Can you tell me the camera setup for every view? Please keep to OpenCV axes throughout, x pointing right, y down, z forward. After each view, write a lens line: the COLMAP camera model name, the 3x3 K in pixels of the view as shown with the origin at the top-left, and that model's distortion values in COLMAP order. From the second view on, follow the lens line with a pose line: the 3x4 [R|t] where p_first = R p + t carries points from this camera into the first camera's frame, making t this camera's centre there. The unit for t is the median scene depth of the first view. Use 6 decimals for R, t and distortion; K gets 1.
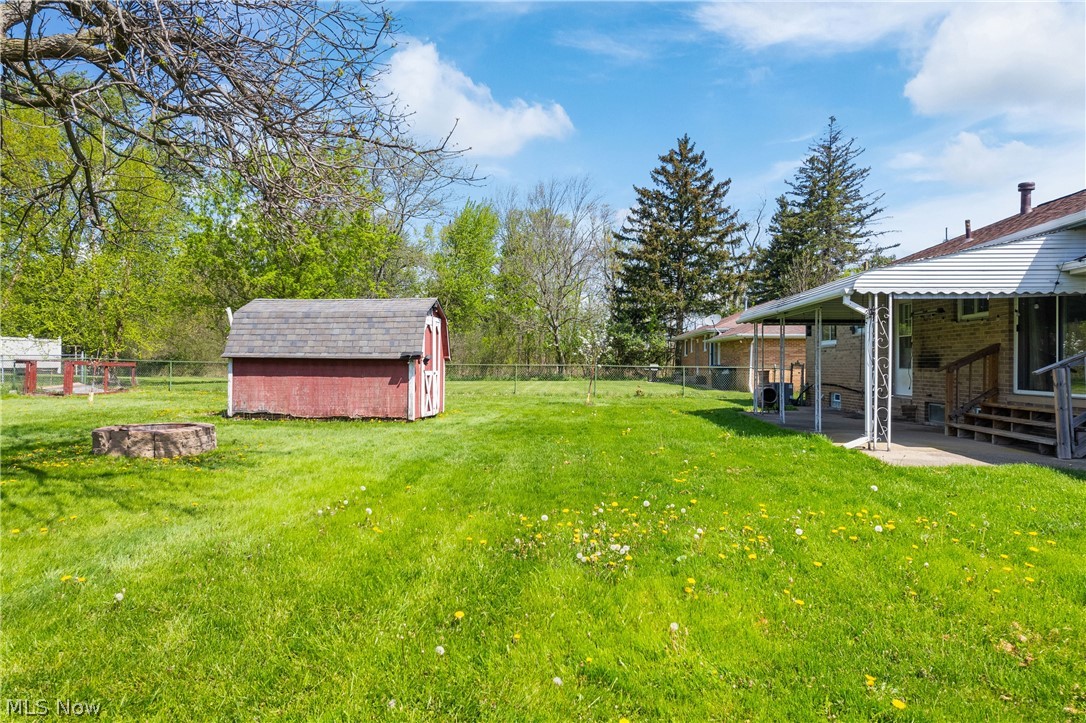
lens RADIAL K [[698.4, 0, 539.9], [0, 698.4, 354.3], [0, 0, 1]] dist [-0.097010, 0.092864]
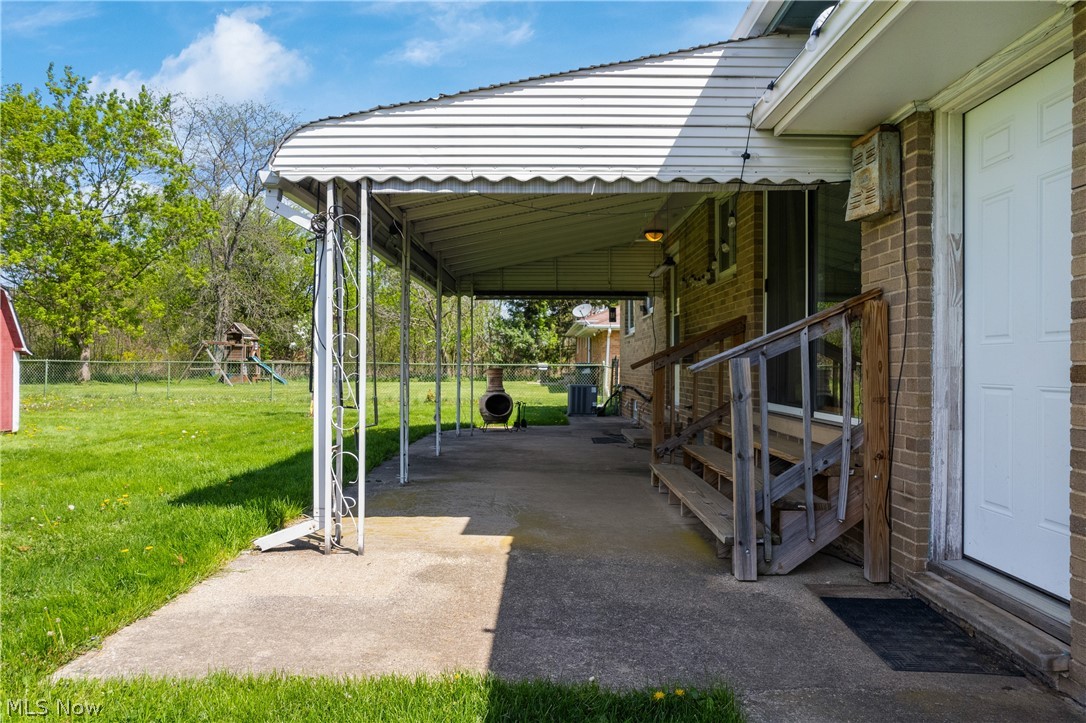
lens RADIAL K [[698.4, 0, 539.9], [0, 698.4, 354.3], [0, 0, 1]] dist [-0.097010, 0.092864]
pose [[0.998000, -0.003058, 0.063141, 0.205598], [0.003079, 0.999995, -0.000242, 0.006168], [-0.063140, 0.000436, 0.998005, 0.198004]]
